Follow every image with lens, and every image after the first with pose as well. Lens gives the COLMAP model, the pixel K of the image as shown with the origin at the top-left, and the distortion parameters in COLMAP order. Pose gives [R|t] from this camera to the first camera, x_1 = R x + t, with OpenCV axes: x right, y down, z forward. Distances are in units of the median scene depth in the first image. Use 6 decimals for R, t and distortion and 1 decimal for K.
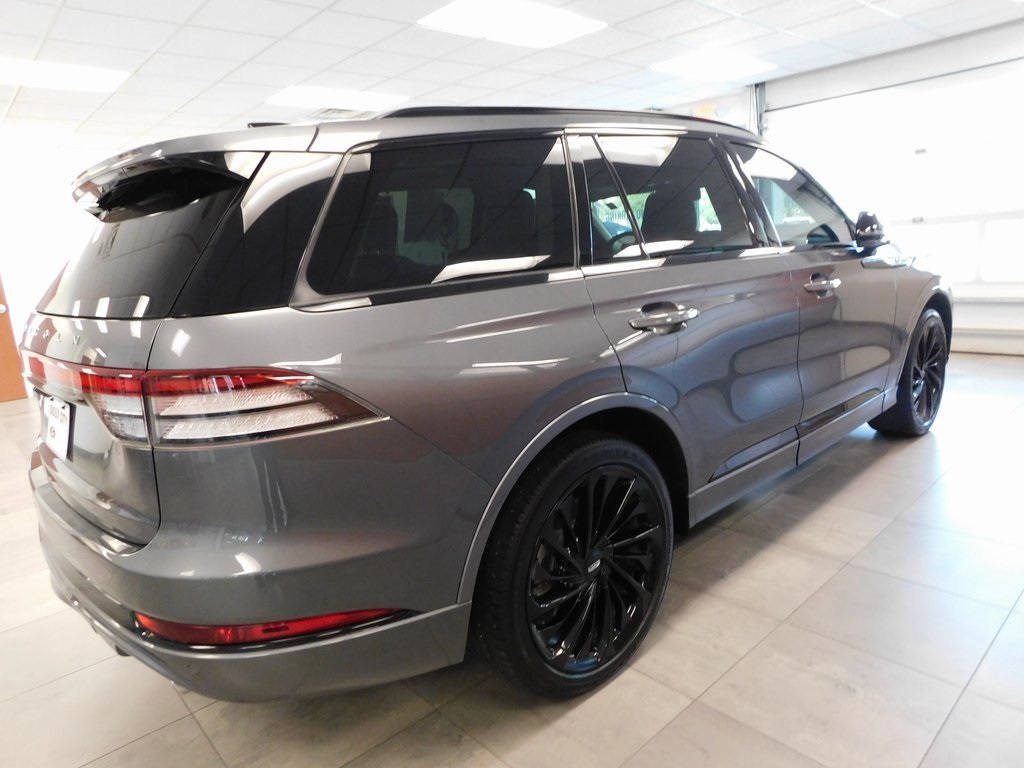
lens RADIAL K [[662.4, 0, 518.3], [0, 662.4, 380.9], [0, 0, 1]] dist [-0.071110, 0.053721]
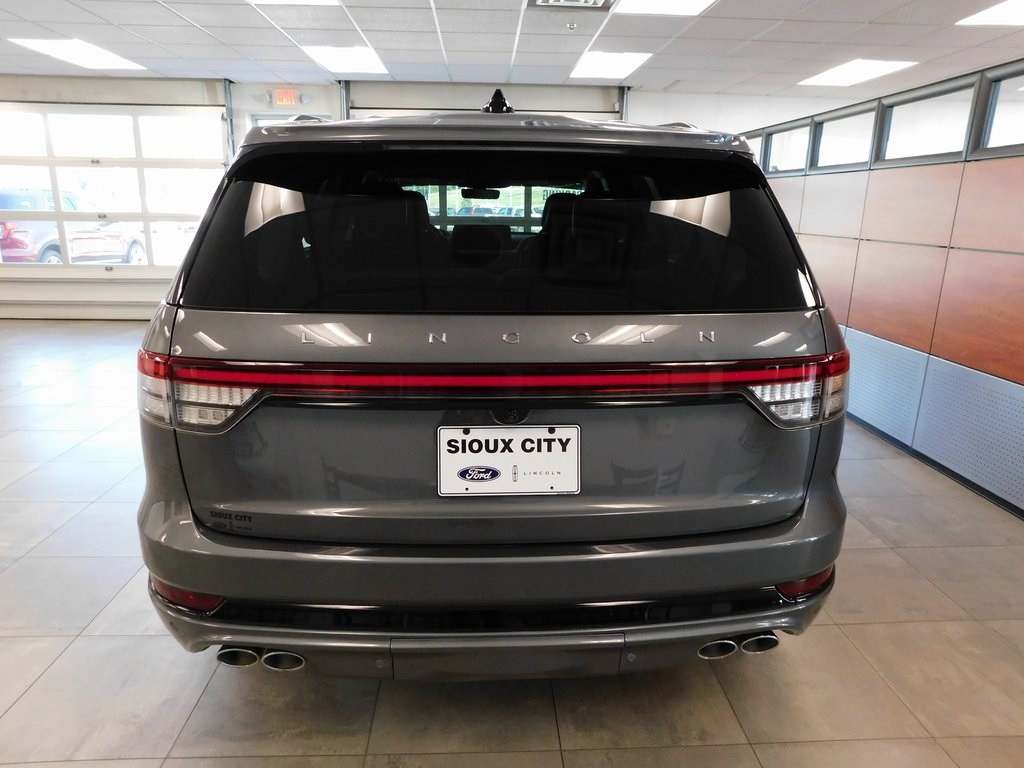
lens RADIAL K [[662.4, 0, 518.3], [0, 662.4, 380.9], [0, 0, 1]] dist [-0.071110, 0.053721]
pose [[0.633848, -0.116339, 0.764658, -1.092923], [0.098005, 0.992735, 0.069800, -0.064013], [-0.767224, 0.030698, 0.640645, 0.407345]]
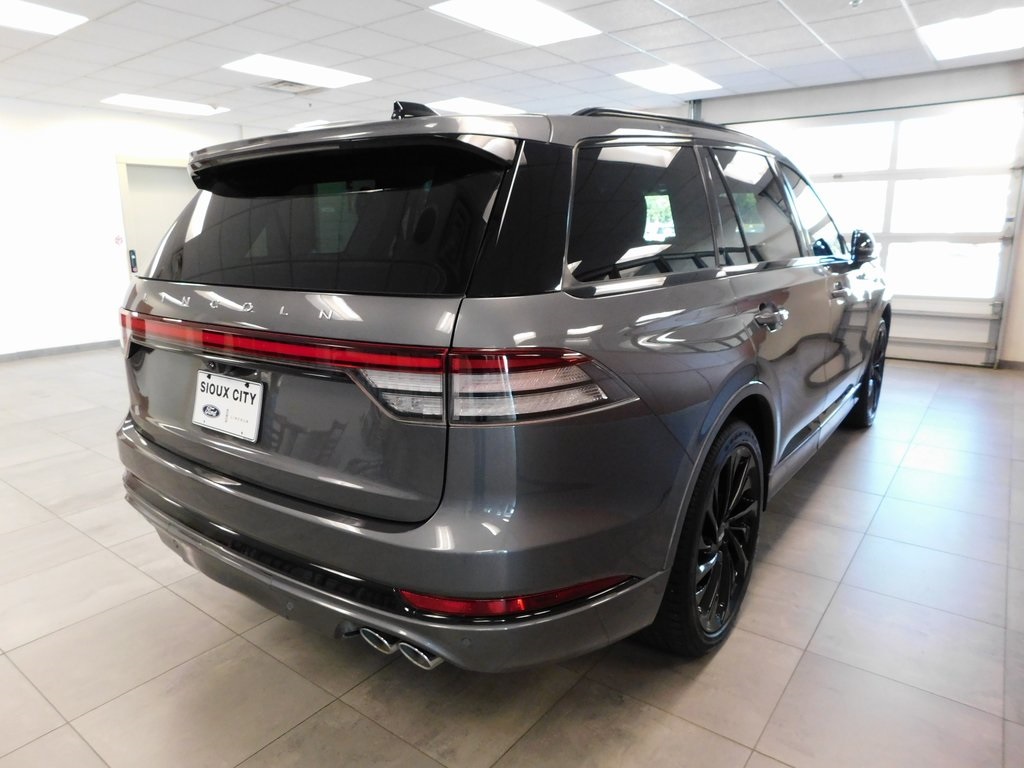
lens RADIAL K [[662.4, 0, 518.3], [0, 662.4, 380.9], [0, 0, 1]] dist [-0.071110, 0.053721]
pose [[0.979996, 0.021571, 0.197844, -0.417317], [-0.023837, 0.999675, 0.009077, 0.014127], [-0.197583, -0.013612, 0.980192, -0.017220]]
